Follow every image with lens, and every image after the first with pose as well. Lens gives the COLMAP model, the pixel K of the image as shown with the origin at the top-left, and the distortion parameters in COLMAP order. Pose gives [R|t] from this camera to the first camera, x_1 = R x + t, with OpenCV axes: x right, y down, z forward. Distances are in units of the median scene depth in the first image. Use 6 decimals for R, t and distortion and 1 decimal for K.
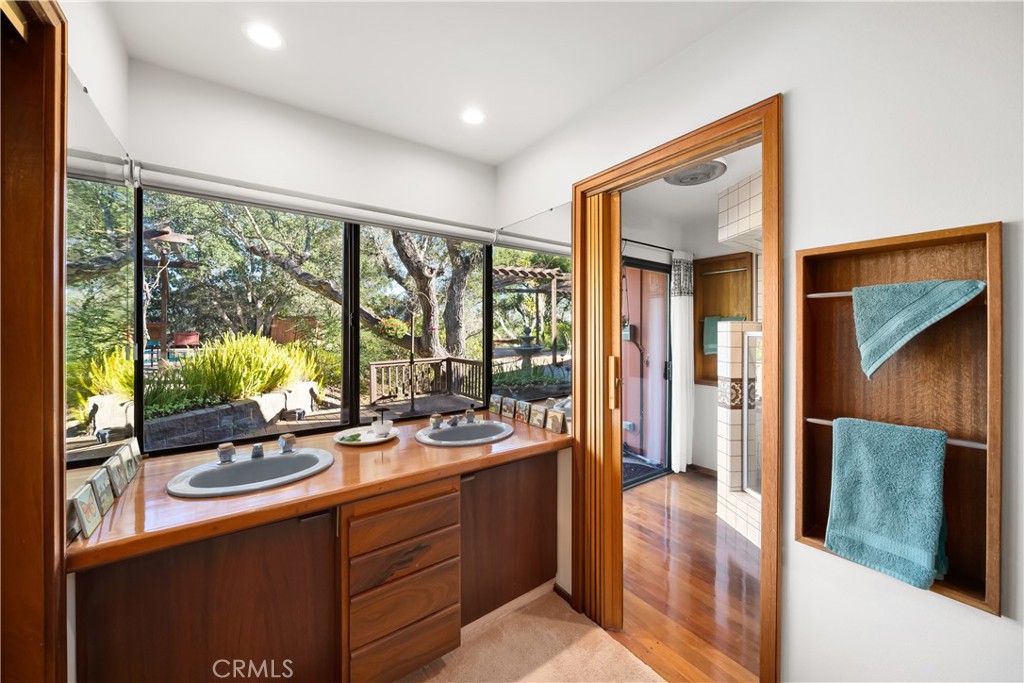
lens RADIAL K [[377.7, 0, 510.2], [0, 377.7, 333.6], [0, 0, 1]] dist [-0.004008, 0.000748]
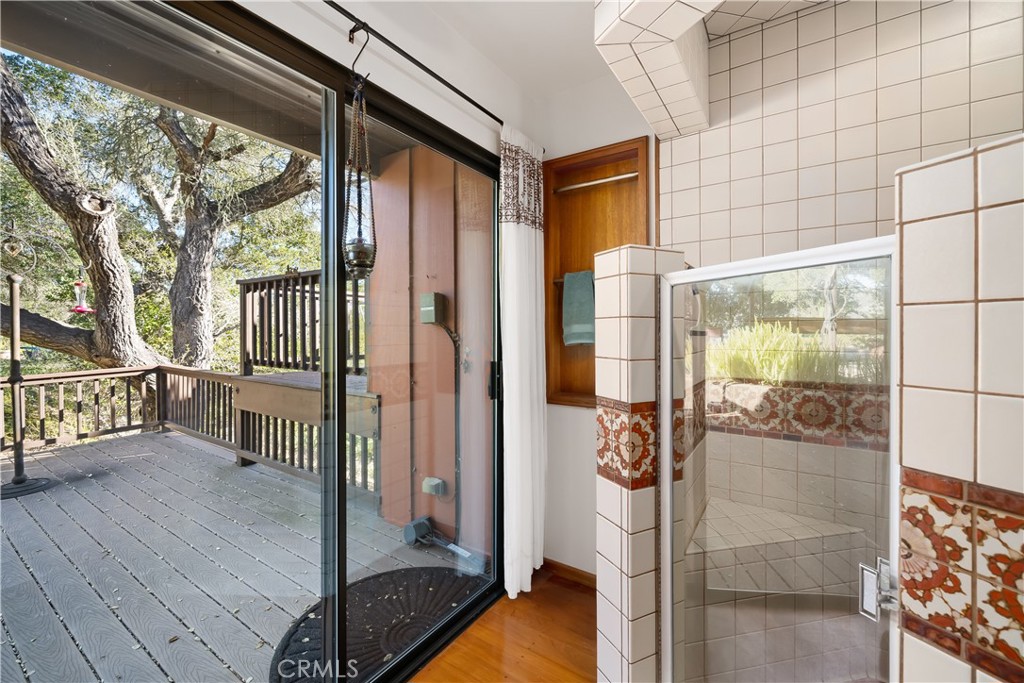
lens RADIAL K [[423.4, 0, 513.9], [0, 423.4, 335.6], [0, 0, 1]] dist [-0.002673, 0.000273]
pose [[0.935812, -0.009944, 0.352360, 0.251882], [0.007479, 0.999937, 0.008357, 0.036762], [-0.352420, -0.005186, 0.935827, 0.491983]]
